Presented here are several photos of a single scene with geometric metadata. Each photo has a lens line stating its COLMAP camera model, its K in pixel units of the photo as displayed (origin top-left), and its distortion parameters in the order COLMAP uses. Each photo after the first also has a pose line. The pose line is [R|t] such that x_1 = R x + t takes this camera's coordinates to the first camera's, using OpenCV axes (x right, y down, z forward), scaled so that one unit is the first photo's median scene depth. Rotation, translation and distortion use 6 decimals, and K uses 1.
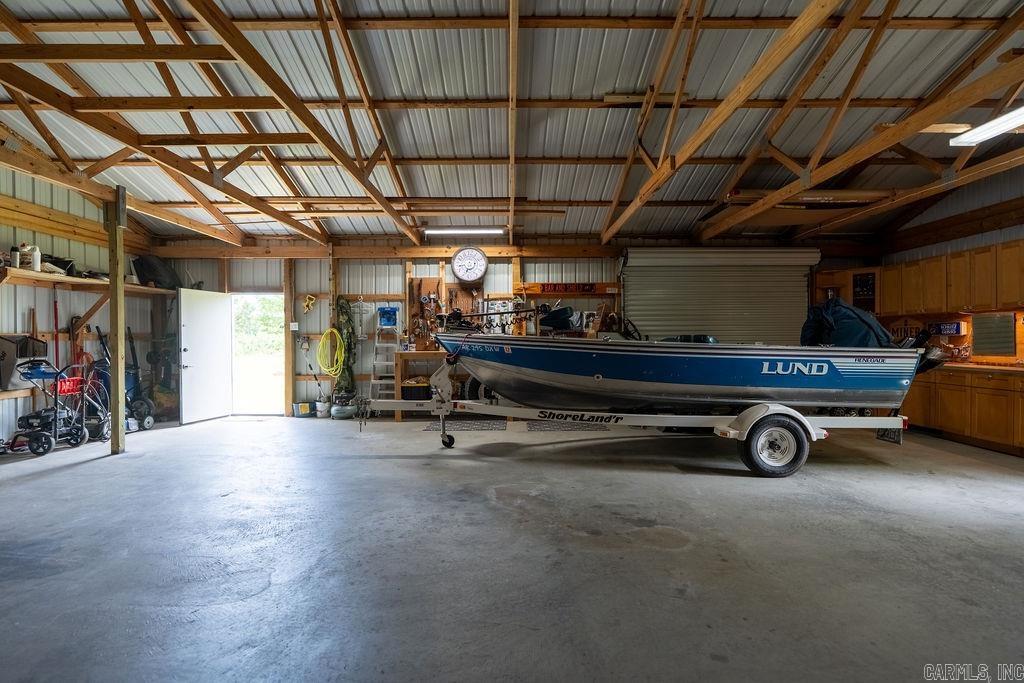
lens RADIAL K [[464.2, 0, 512.0], [0, 464.2, 341.5], [0, 0, 1]] dist [-0.003035, -0.000589]
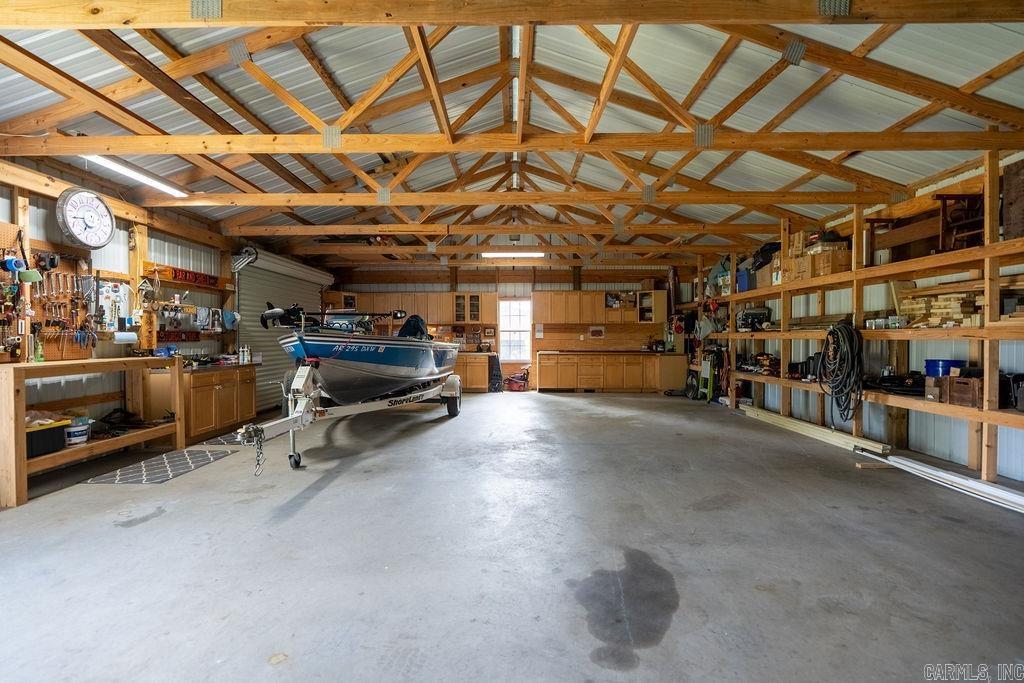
lens RADIAL K [[464.2, 0, 512.0], [0, 464.2, 341.5], [0, 0, 1]] dist [-0.003035, -0.000589]
pose [[-0.001183, -0.005860, 0.999982, -0.707584], [0.009132, 0.999941, 0.005871, -0.001970], [-0.999958, 0.009138, -0.001129, 0.440129]]
